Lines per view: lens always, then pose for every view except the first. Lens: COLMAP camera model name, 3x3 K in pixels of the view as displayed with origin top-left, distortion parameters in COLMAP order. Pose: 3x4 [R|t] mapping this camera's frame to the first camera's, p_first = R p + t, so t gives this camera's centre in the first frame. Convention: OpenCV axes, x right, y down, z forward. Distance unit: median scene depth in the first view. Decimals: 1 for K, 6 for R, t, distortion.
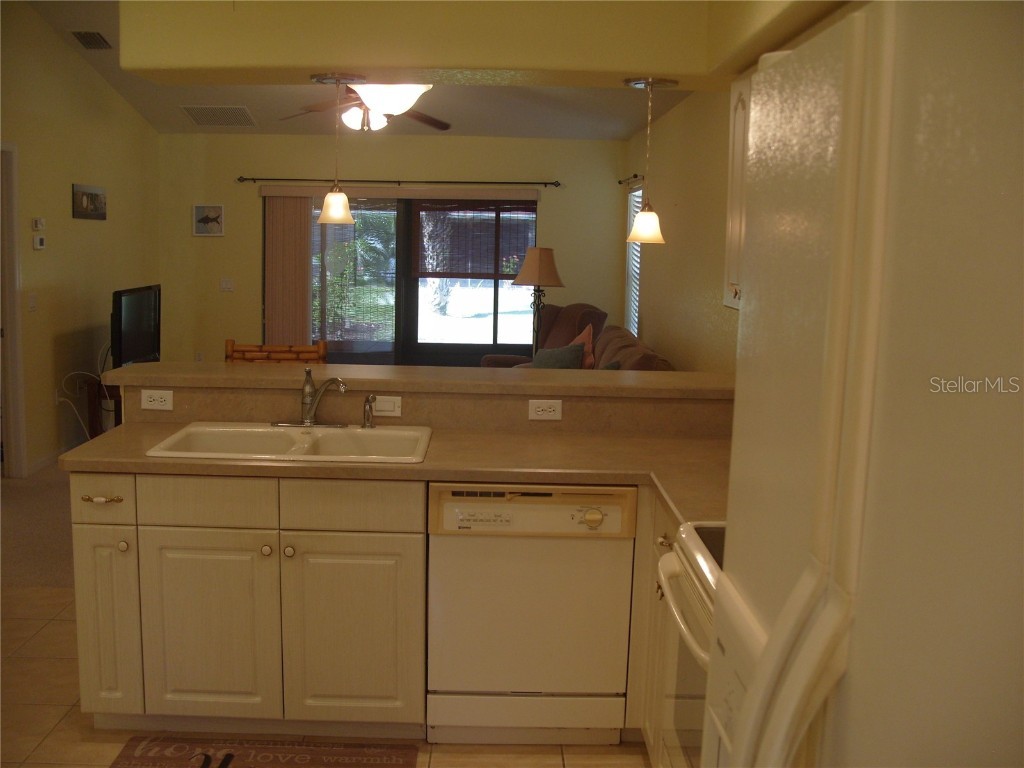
lens RADIAL K [[1110.7, 0, 515.7], [0, 1110.7, 382.6], [0, 0, 1]] dist [-0.213844, 0.263023]
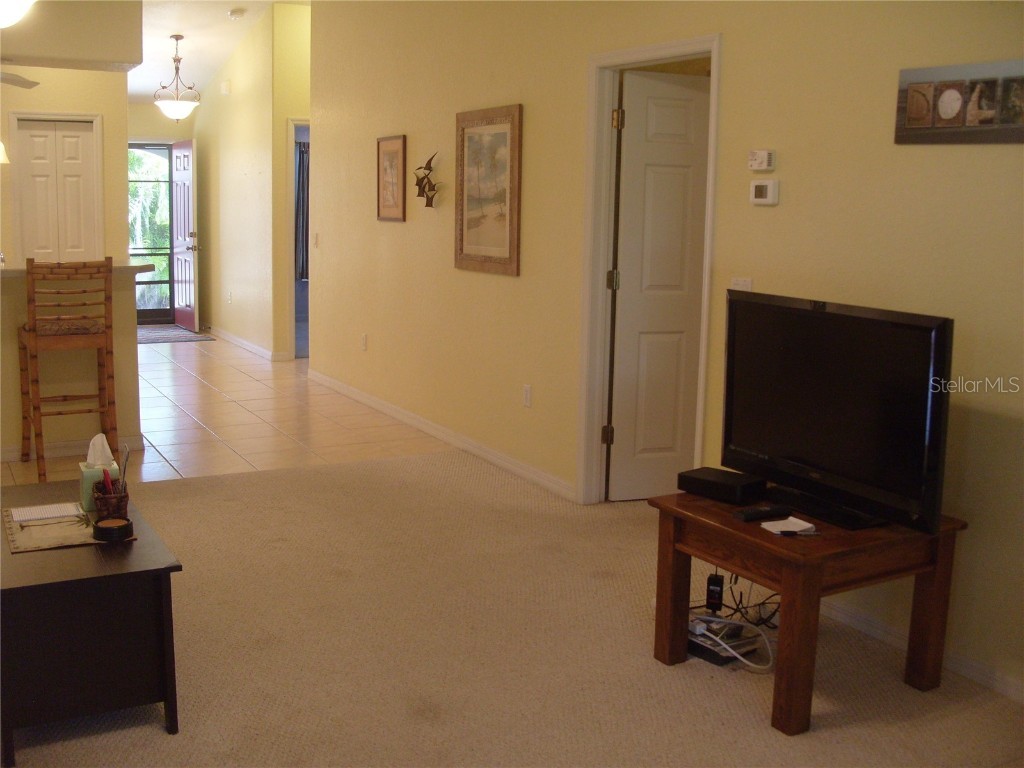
lens RADIAL K [[1110.7, 0, 515.7], [0, 1110.7, 382.6], [0, 0, 1]] dist [-0.213844, 0.263023]
pose [[-0.876698, 0.043848, -0.479038, -0.087168], [-0.099663, 0.957673, 0.270055, -0.326206], [0.470604, 0.284499, -0.835220, 2.659617]]
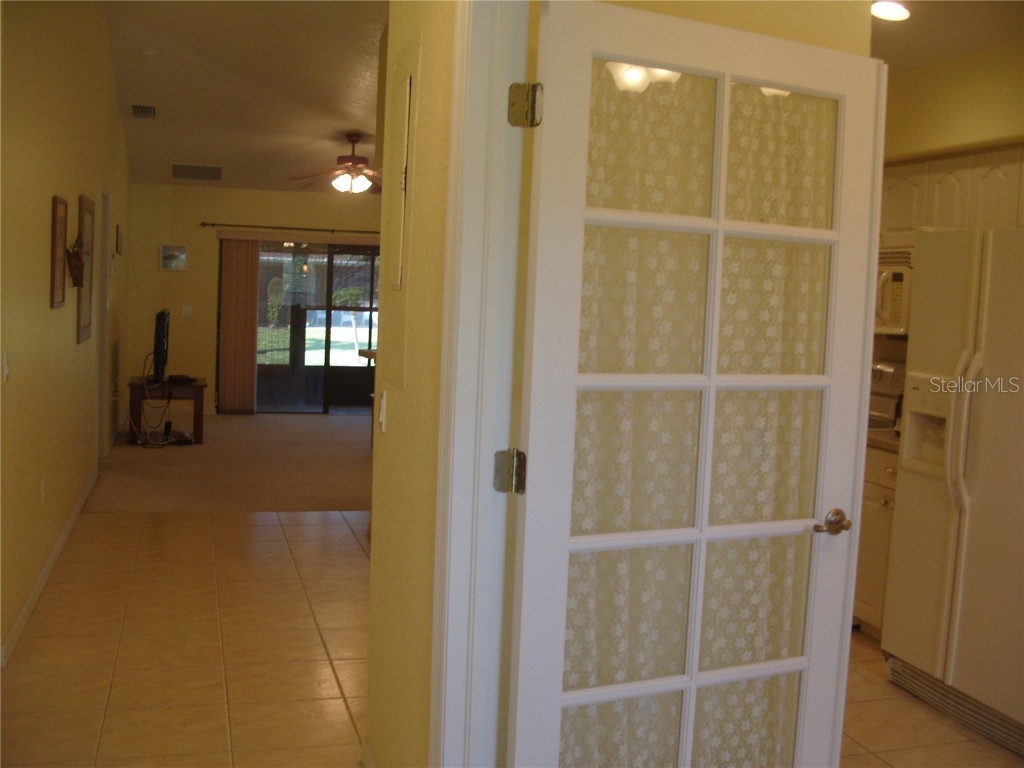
lens RADIAL K [[1110.7, 0, 515.7], [0, 1110.7, 382.6], [0, 0, 1]] dist [-0.213844, 0.263023]
pose [[0.963197, -0.004021, 0.268765, -0.607181], [0.014987, 0.999136, -0.038764, 0.102600], [-0.268377, 0.041365, 0.962426, -0.623715]]
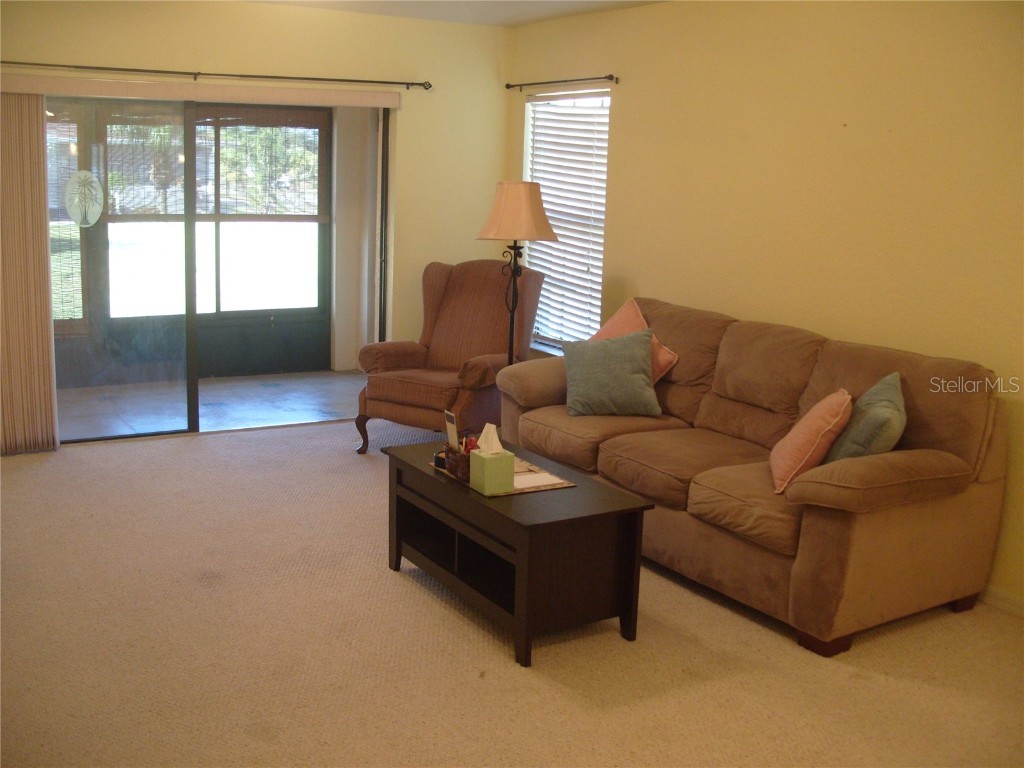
lens RADIAL K [[1110.7, 0, 515.7], [0, 1110.7, 382.6], [0, 0, 1]] dist [-0.213844, 0.263023]
pose [[0.864941, -0.090004, 0.493736, -0.666661], [0.054302, 0.994796, 0.086214, -0.130522], [-0.498926, -0.047759, 0.865327, 0.941376]]
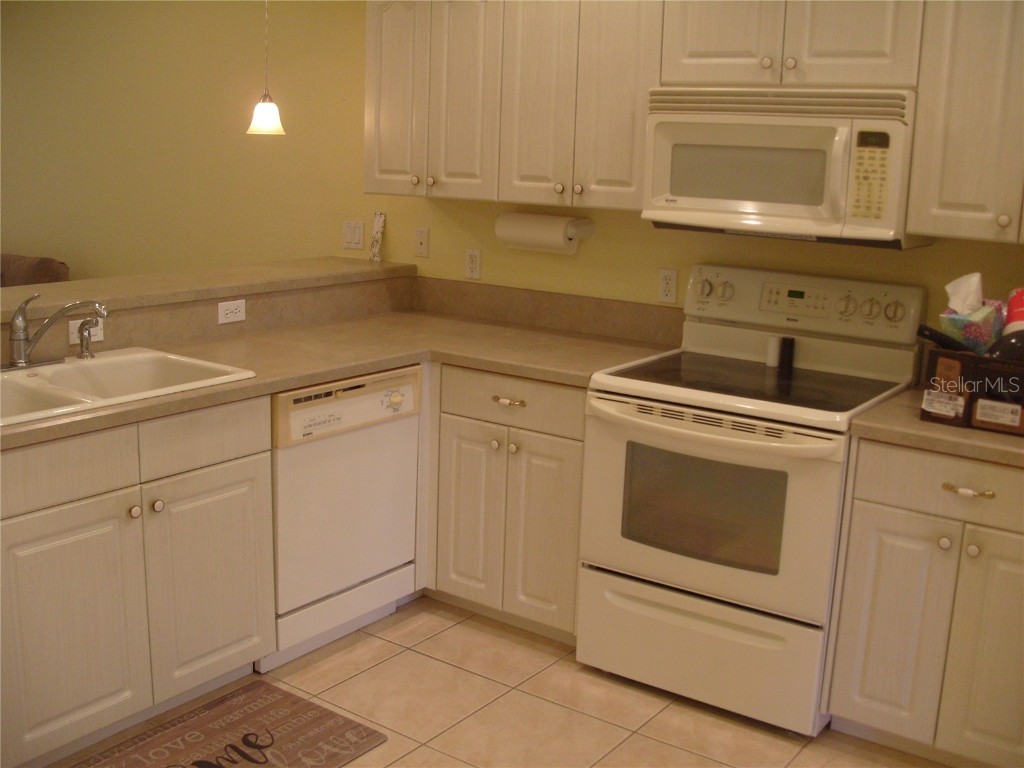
lens RADIAL K [[1110.7, 0, 515.7], [0, 1110.7, 382.6], [0, 0, 1]] dist [-0.213844, 0.263023]
pose [[0.598555, -0.169929, 0.782851, -0.575373], [0.088327, 0.985284, 0.146337, -0.031466], [-0.796197, -0.018444, 0.604756, 0.235167]]
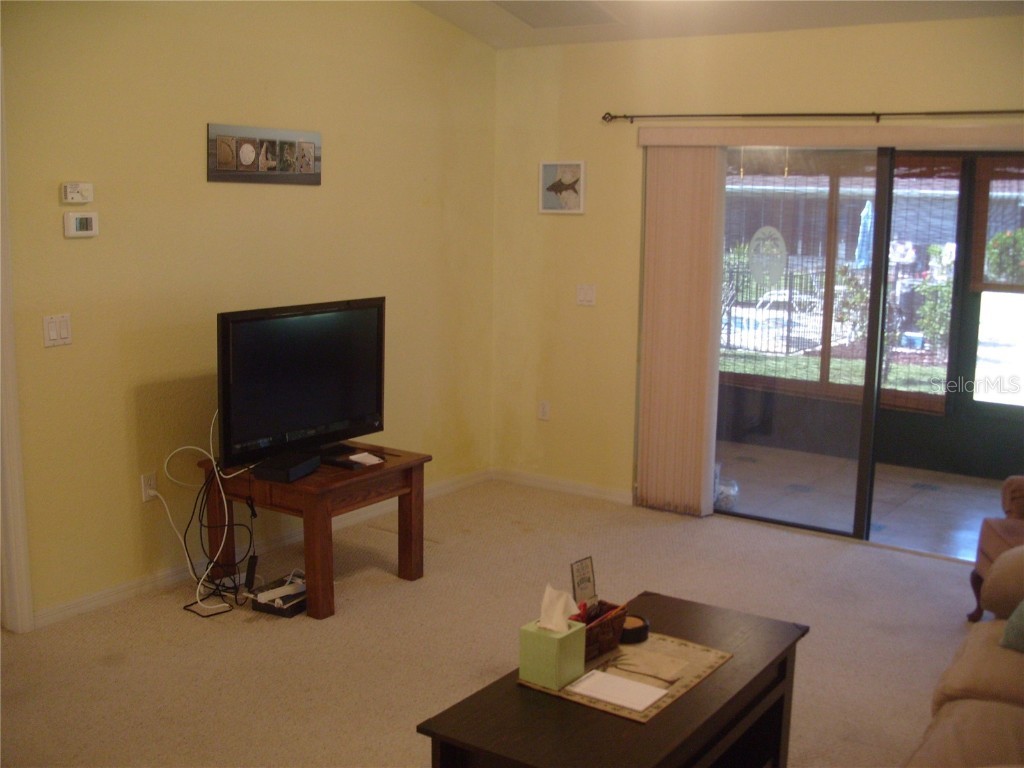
lens RADIAL K [[1110.7, 0, 515.7], [0, 1110.7, 382.6], [0, 0, 1]] dist [-0.213844, 0.263023]
pose [[0.815343, 0.086945, -0.572413, 0.143149], [-0.076286, 0.996173, 0.042648, -0.164105], [0.573931, 0.008894, 0.818856, 1.220568]]
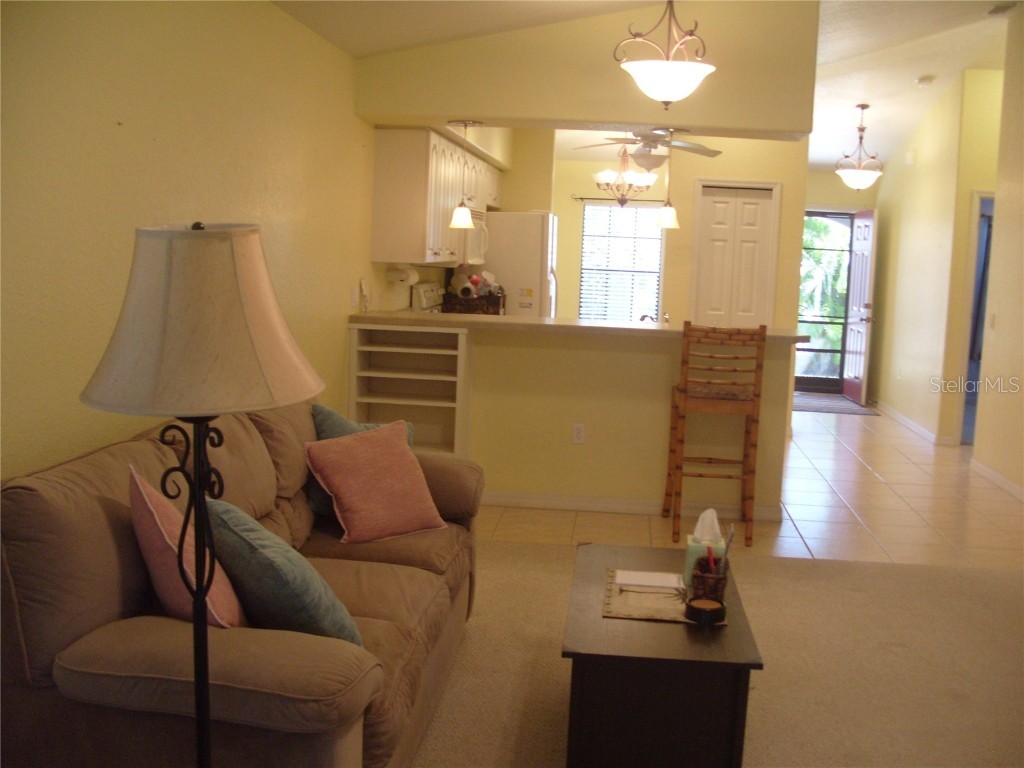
lens RADIAL K [[1110.7, 0, 515.7], [0, 1110.7, 382.6], [0, 0, 1]] dist [-0.213844, 0.263023]
pose [[-0.991867, -0.074312, 0.103336, -0.139067], [-0.045668, 0.965588, 0.256036, -0.327036], [-0.118807, 0.249234, -0.961128, 2.607267]]
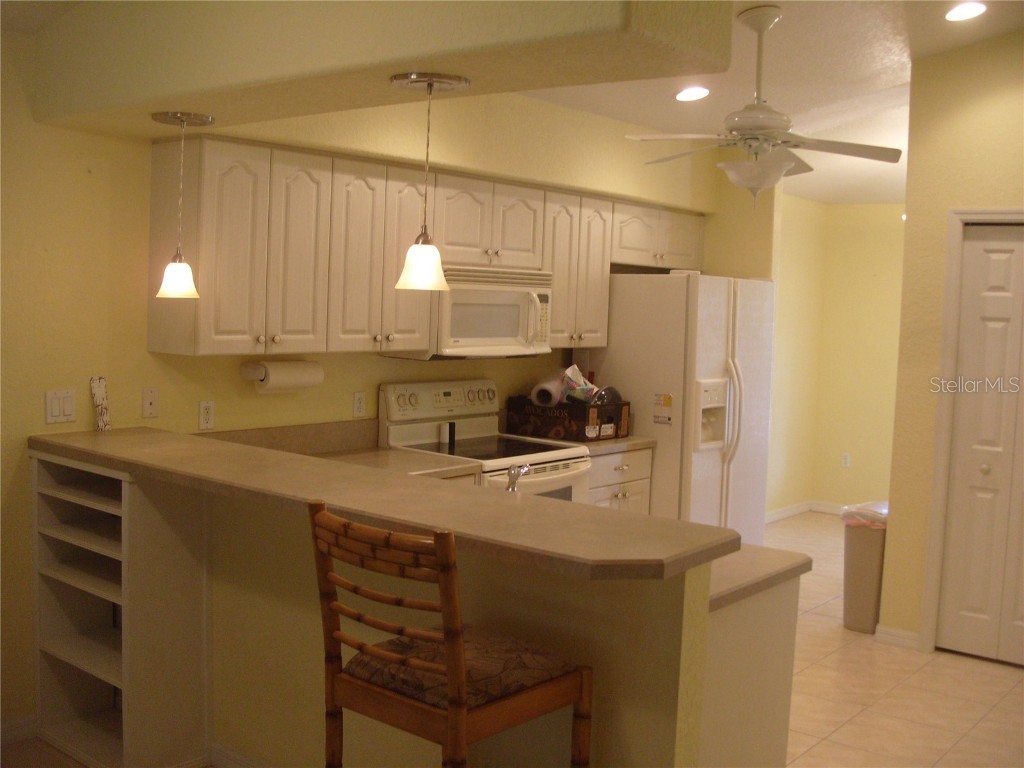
lens RADIAL K [[1110.7, 0, 515.7], [0, 1110.7, 382.6], [0, 0, 1]] dist [-0.213844, 0.263023]
pose [[-0.765456, -0.099626, 0.635730, -0.684647], [0.032743, 0.980633, 0.193100, -0.232101], [-0.642655, 0.168625, -0.747369, 1.570779]]
